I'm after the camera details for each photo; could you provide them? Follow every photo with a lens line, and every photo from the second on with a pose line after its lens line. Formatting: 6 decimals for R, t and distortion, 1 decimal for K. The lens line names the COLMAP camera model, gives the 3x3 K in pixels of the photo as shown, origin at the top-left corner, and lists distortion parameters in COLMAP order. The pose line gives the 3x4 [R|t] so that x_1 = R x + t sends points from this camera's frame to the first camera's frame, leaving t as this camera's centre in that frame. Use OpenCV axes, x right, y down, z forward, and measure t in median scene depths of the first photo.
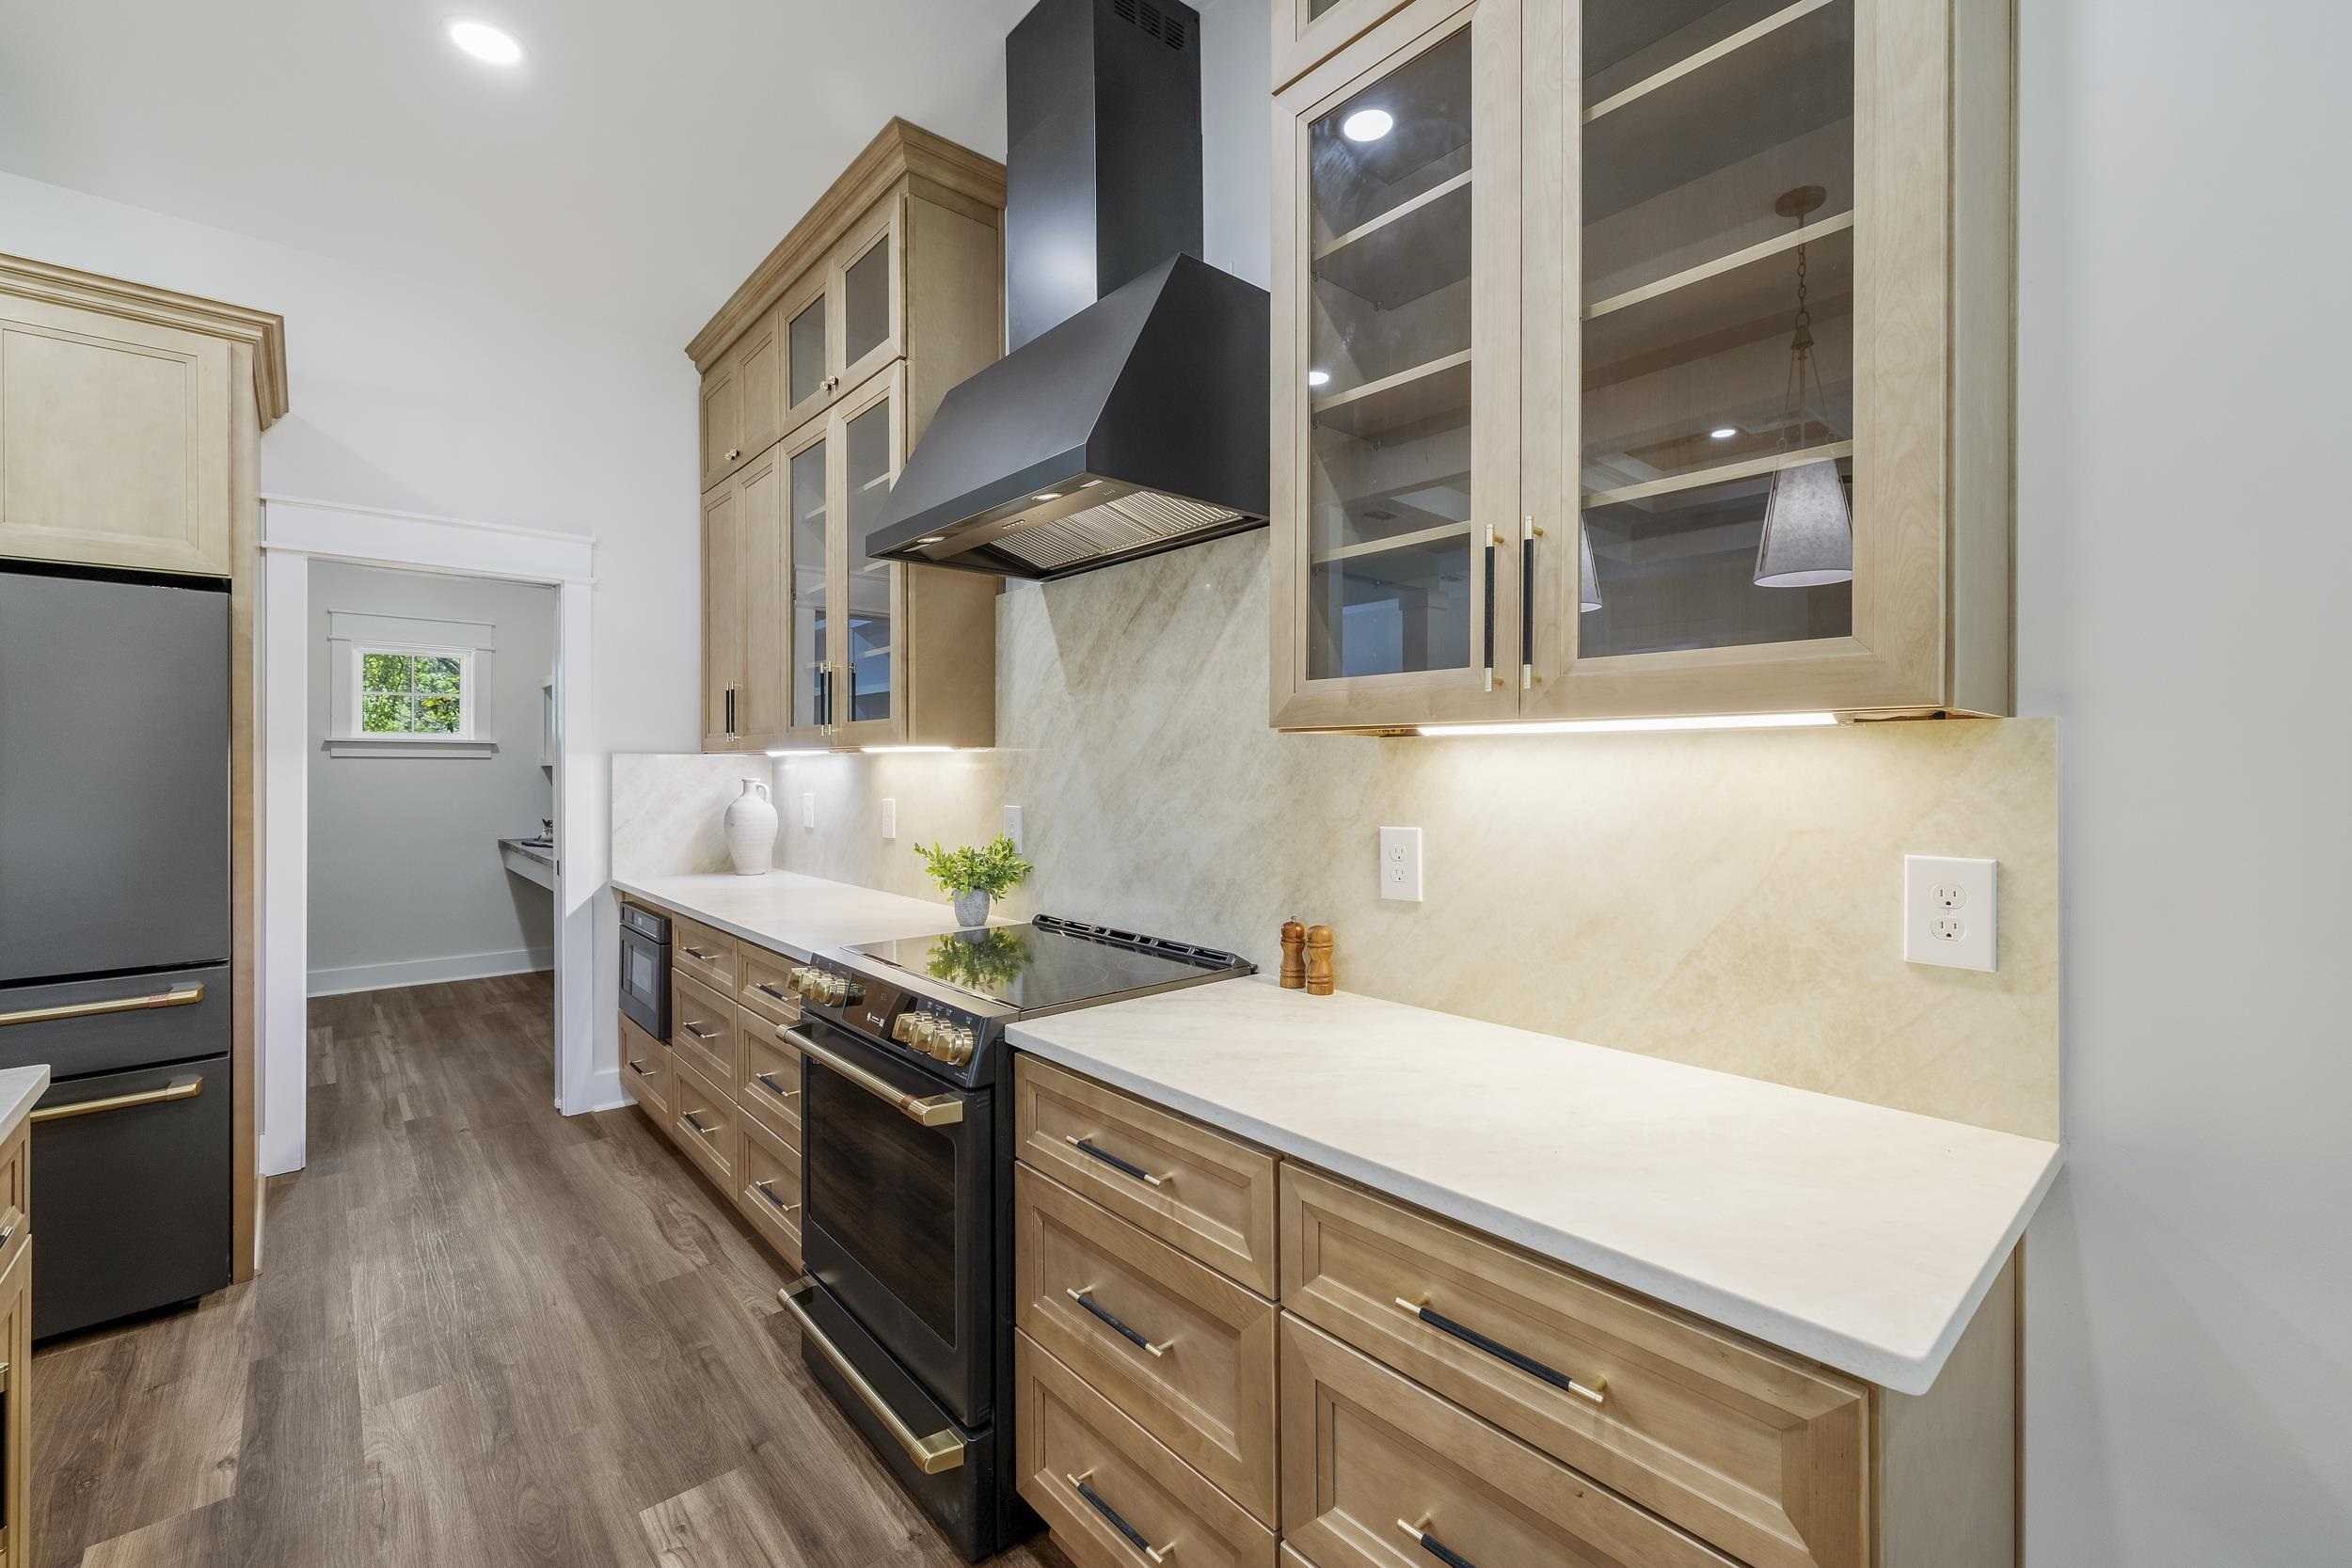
lens RADIAL K [[991.5, 0, 1181.1], [0, 991.5, 765.1], [0, 0, 1]] dist [0.001712, -0.001036]
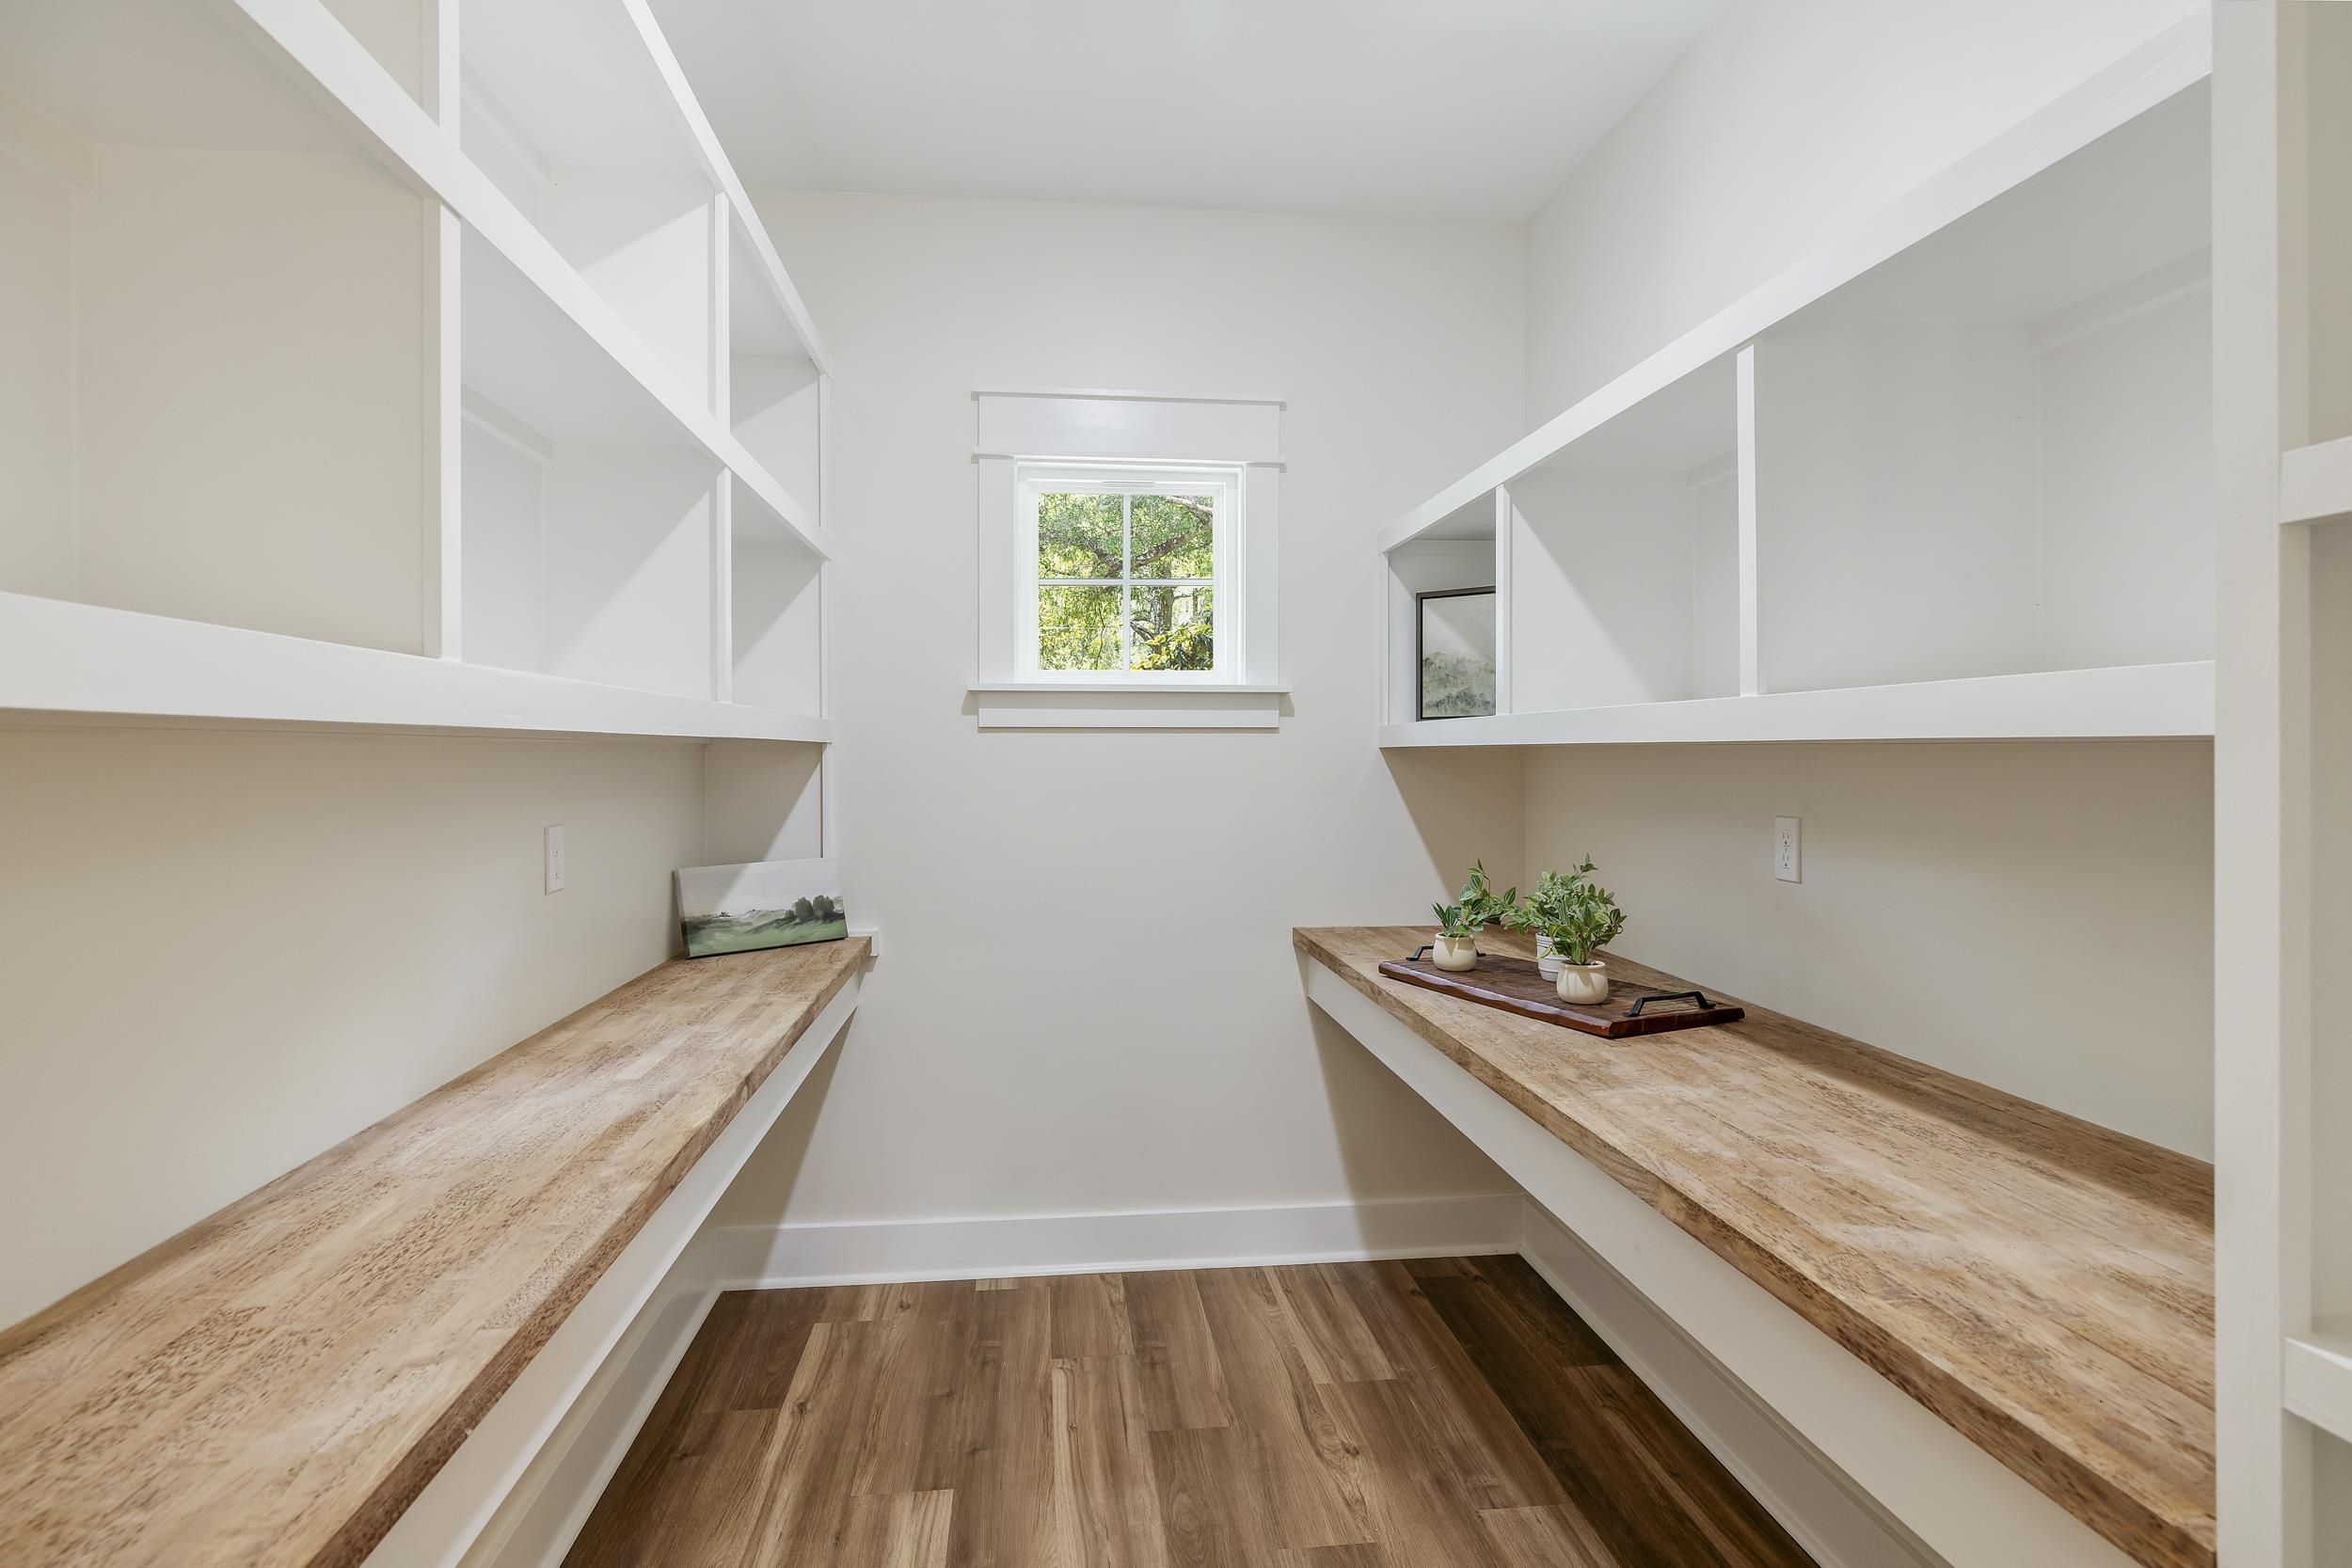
lens RADIAL K [[1212.0, 0, 1178.3], [0, 1212.0, 761.3], [0, 0, 1]] dist [0.000690, -0.000008]
pose [[0.822848, 0.003962, -0.568247, -0.775577], [0.002304, 0.999944, 0.010308, 0.001842], [0.568256, -0.009792, 0.822793, 0.984213]]
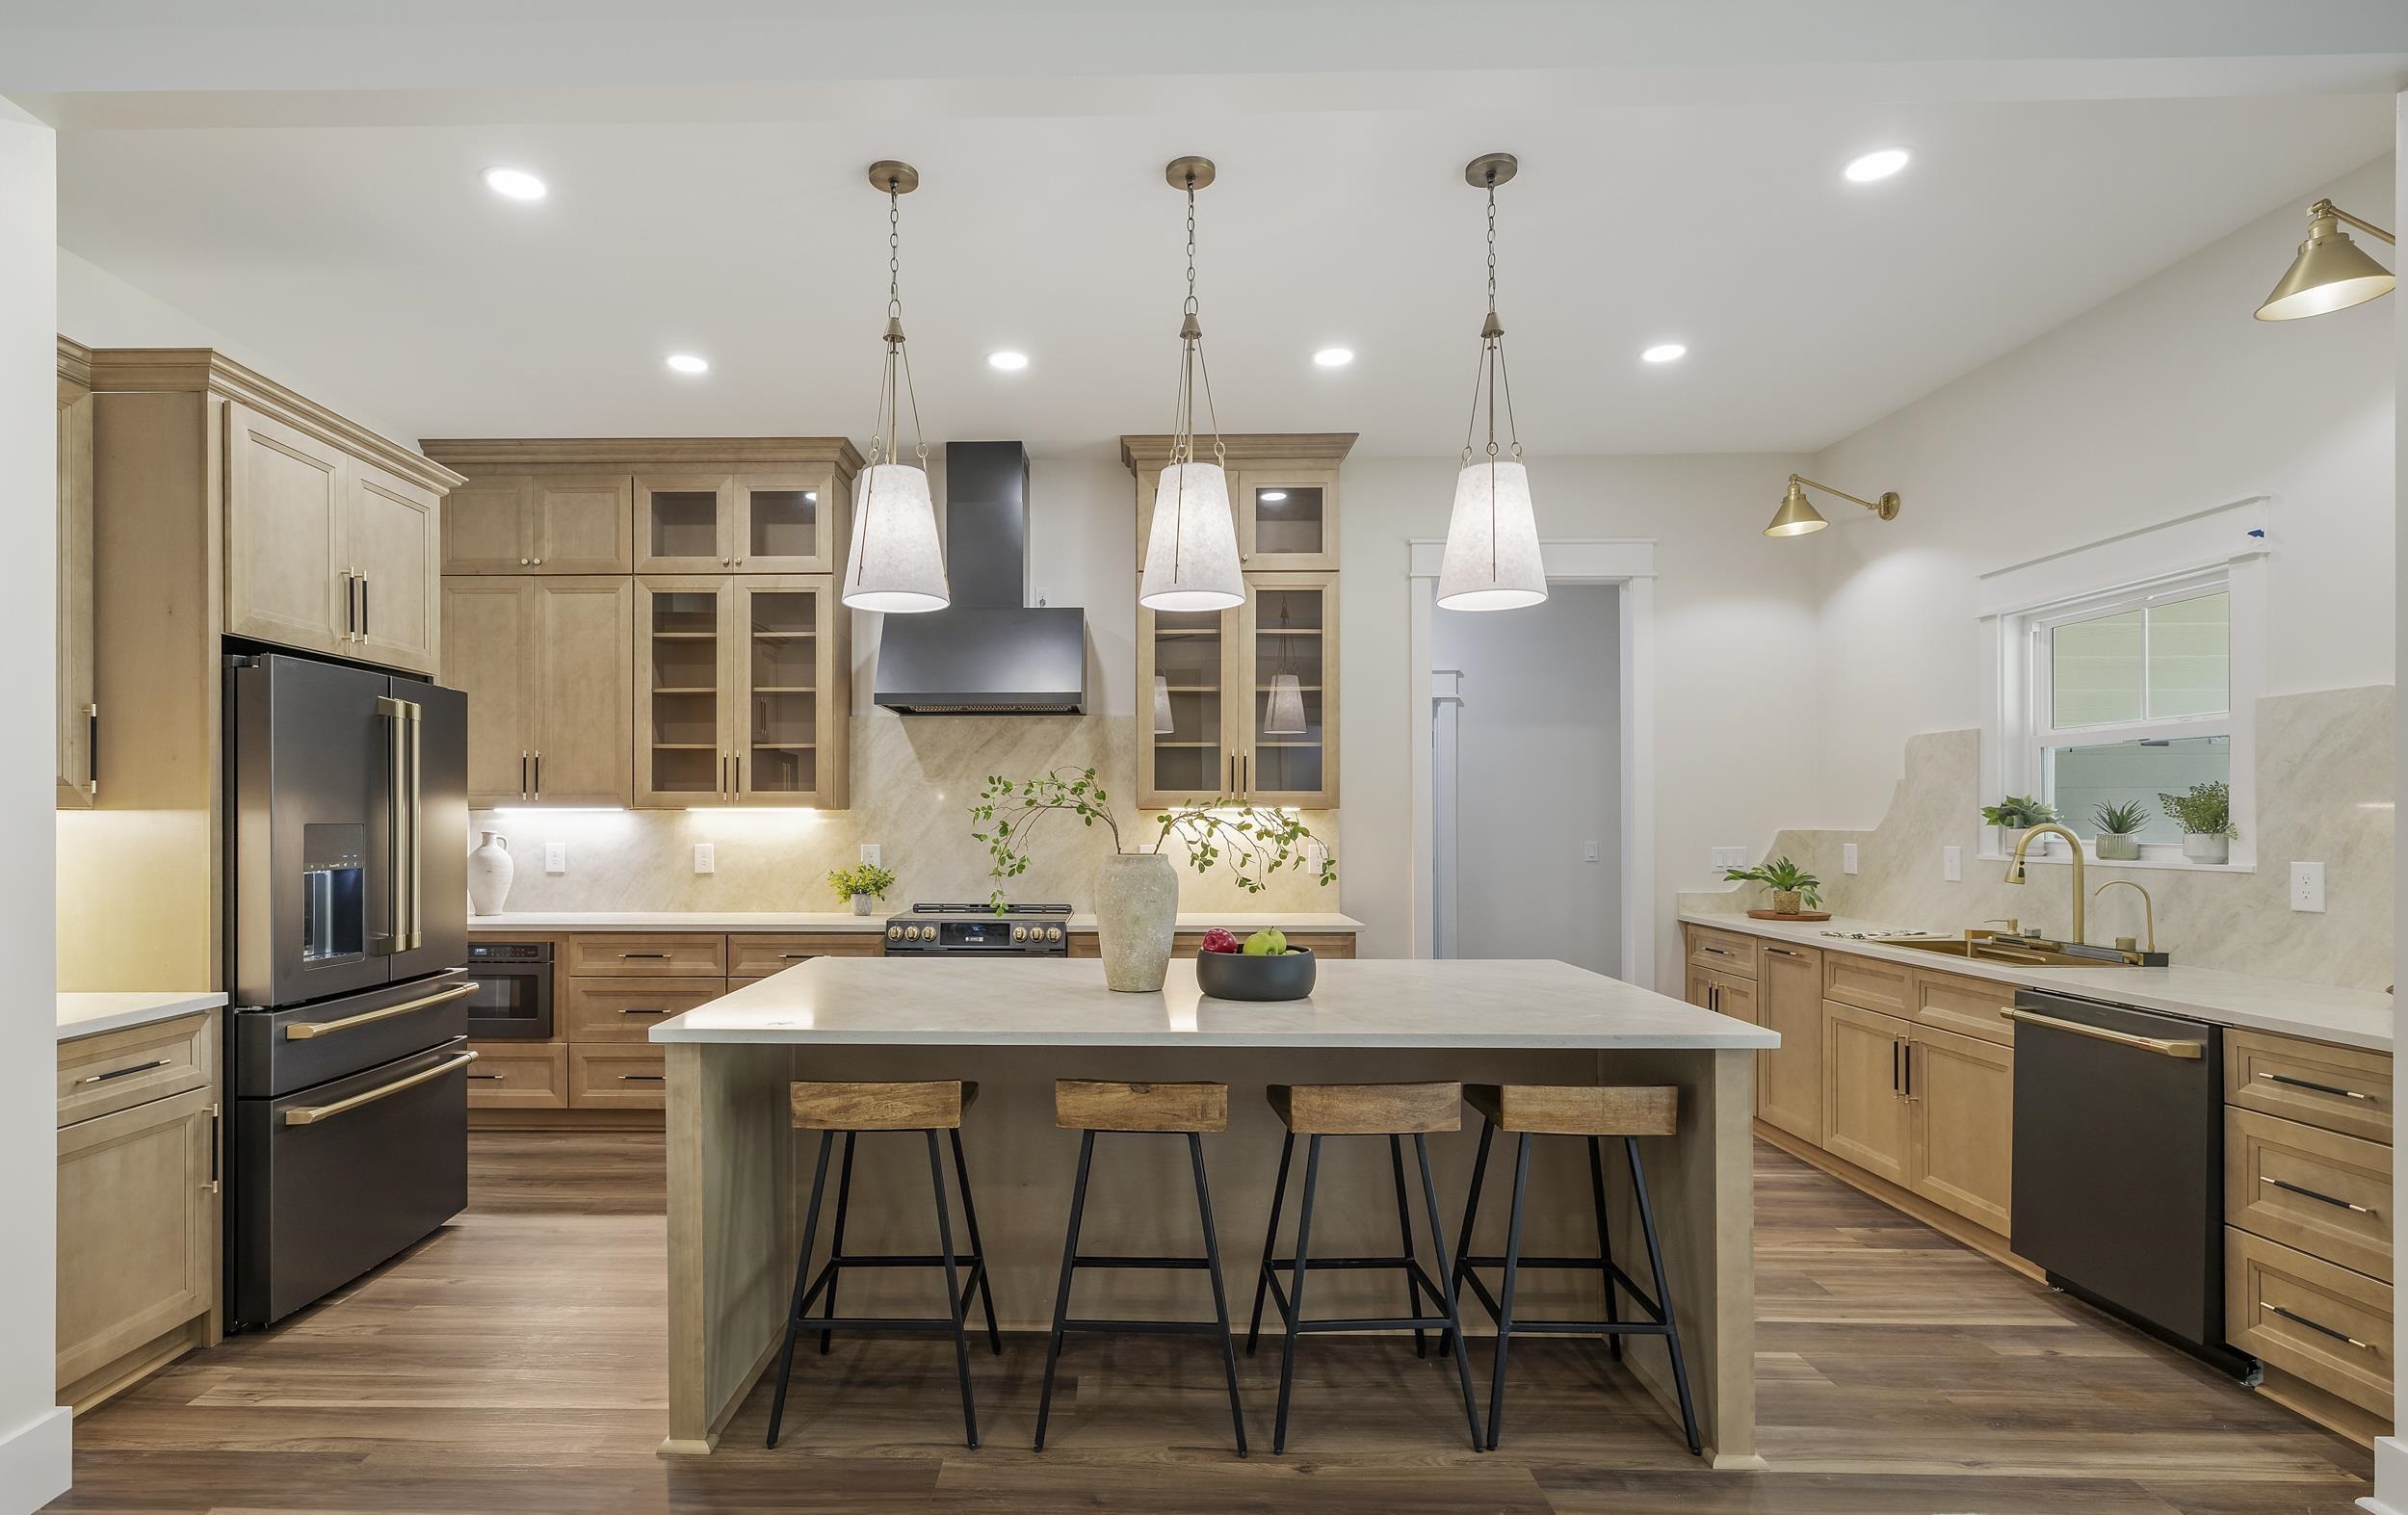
lens RADIAL K [[1161.8, 0, 1117.5], [0, 1161.8, 824.9], [0, 0, 1]] dist [-0.000047, -0.000151]
pose [[0.671103, -0.000822, 0.741364, -1.107391], [-0.002996, 0.999988, 0.003821, -0.001061], [-0.741358, -0.004785, 0.671093, -0.516511]]
